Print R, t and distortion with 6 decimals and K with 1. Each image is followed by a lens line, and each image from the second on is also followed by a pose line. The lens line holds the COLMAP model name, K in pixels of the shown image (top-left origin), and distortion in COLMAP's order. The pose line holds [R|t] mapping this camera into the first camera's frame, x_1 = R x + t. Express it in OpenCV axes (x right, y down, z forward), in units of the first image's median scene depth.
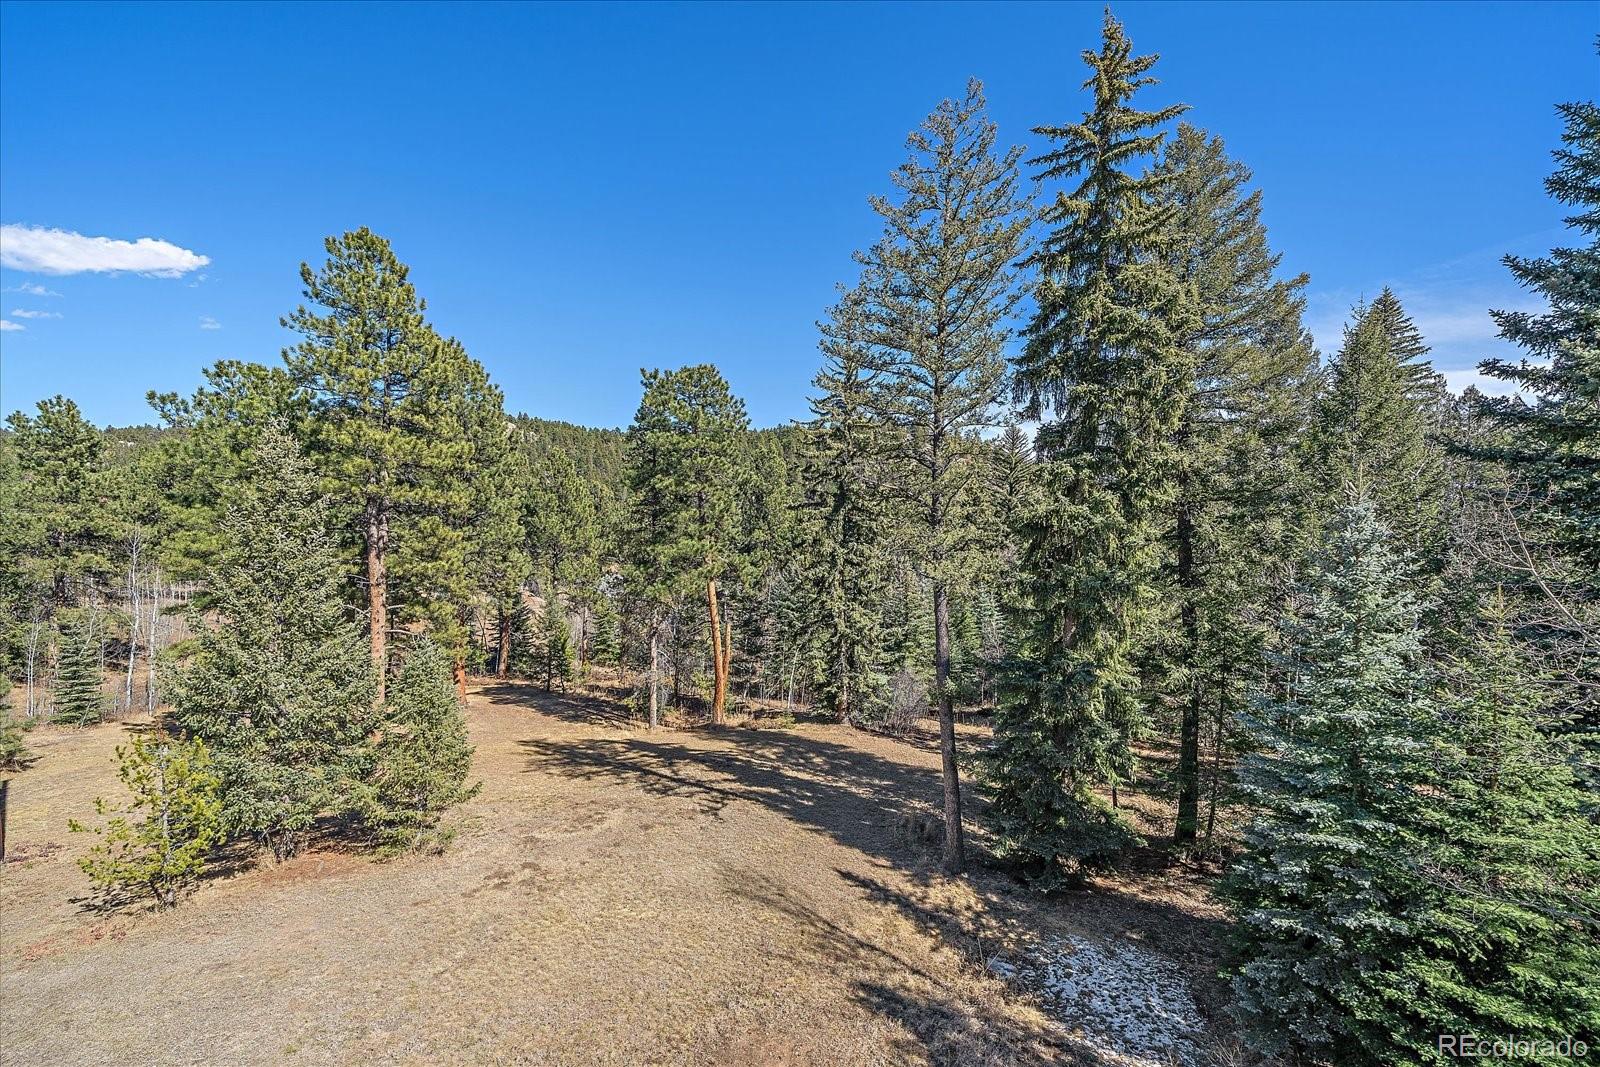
lens RADIAL K [[659.5, 0, 796.0], [0, 659.5, 534.8], [0, 0, 1]] dist [-0.004652, 0.000330]
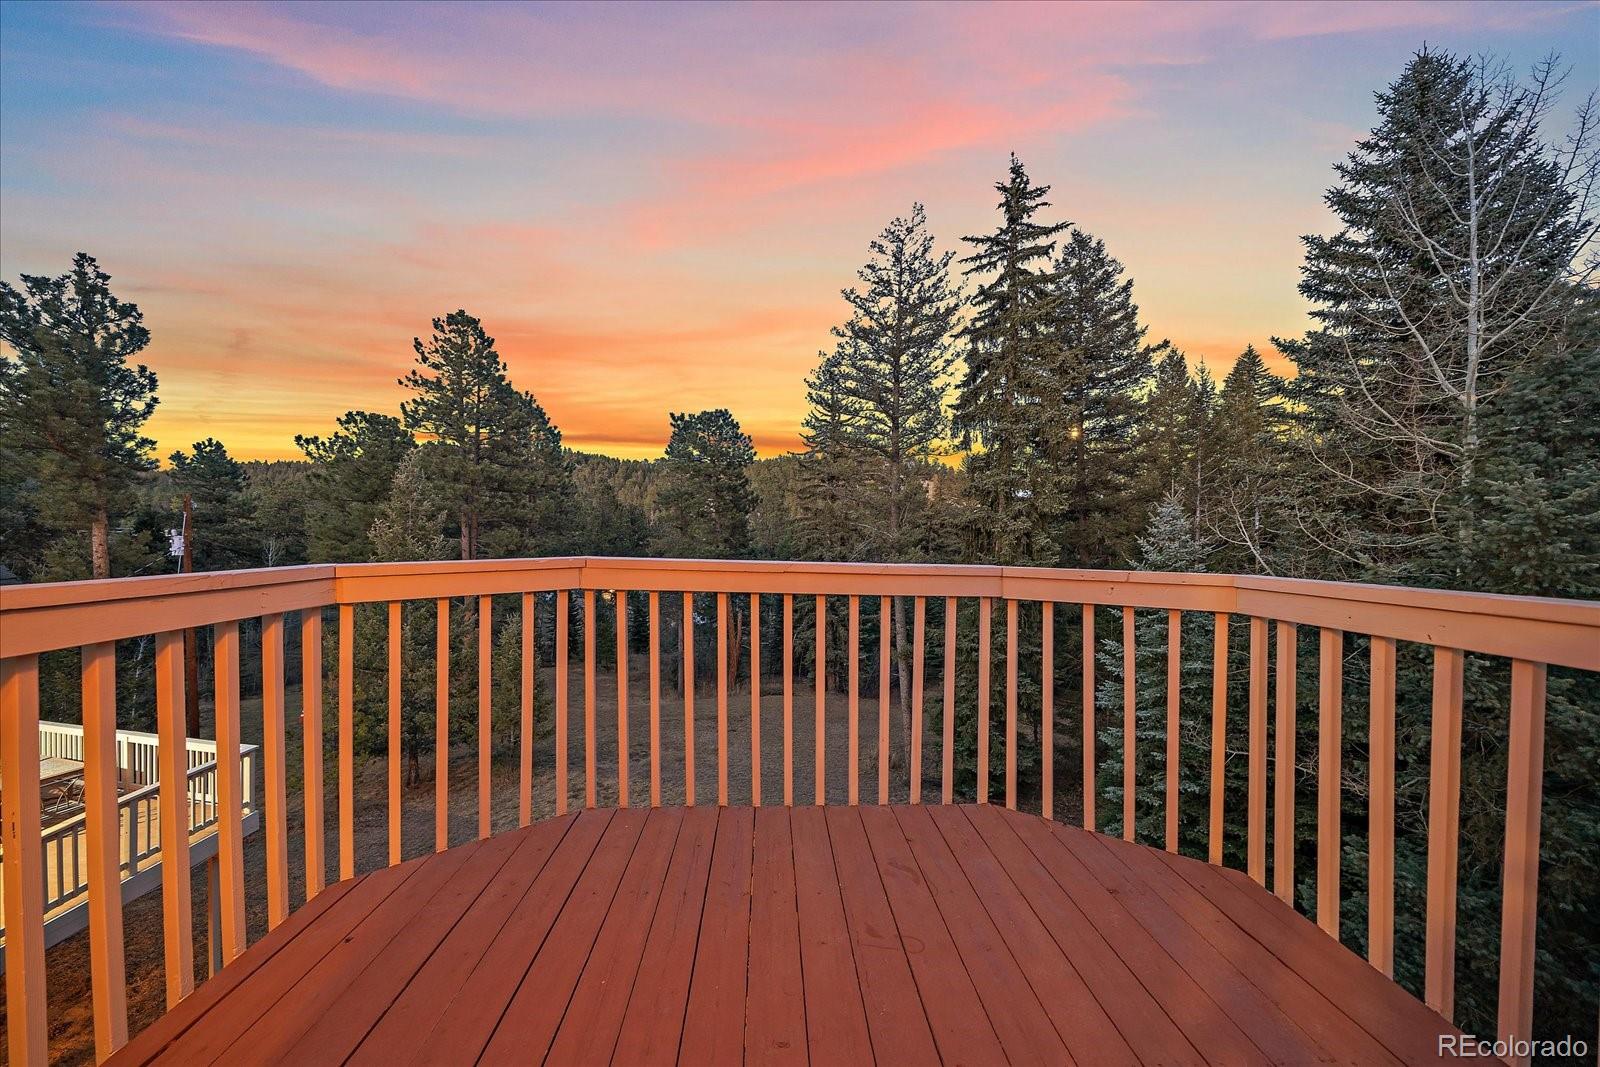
lens RADIAL K [[547.7, 0, 796.2], [0, 547.7, 536.9], [0, 0, 1]] dist [-0.008224, 0.000473]
pose [[0.999942, -0.010509, 0.002163, 0.007947], [0.010542, 0.999824, -0.015547, 0.015959], [-0.001999, 0.015569, 0.999877, -0.115408]]
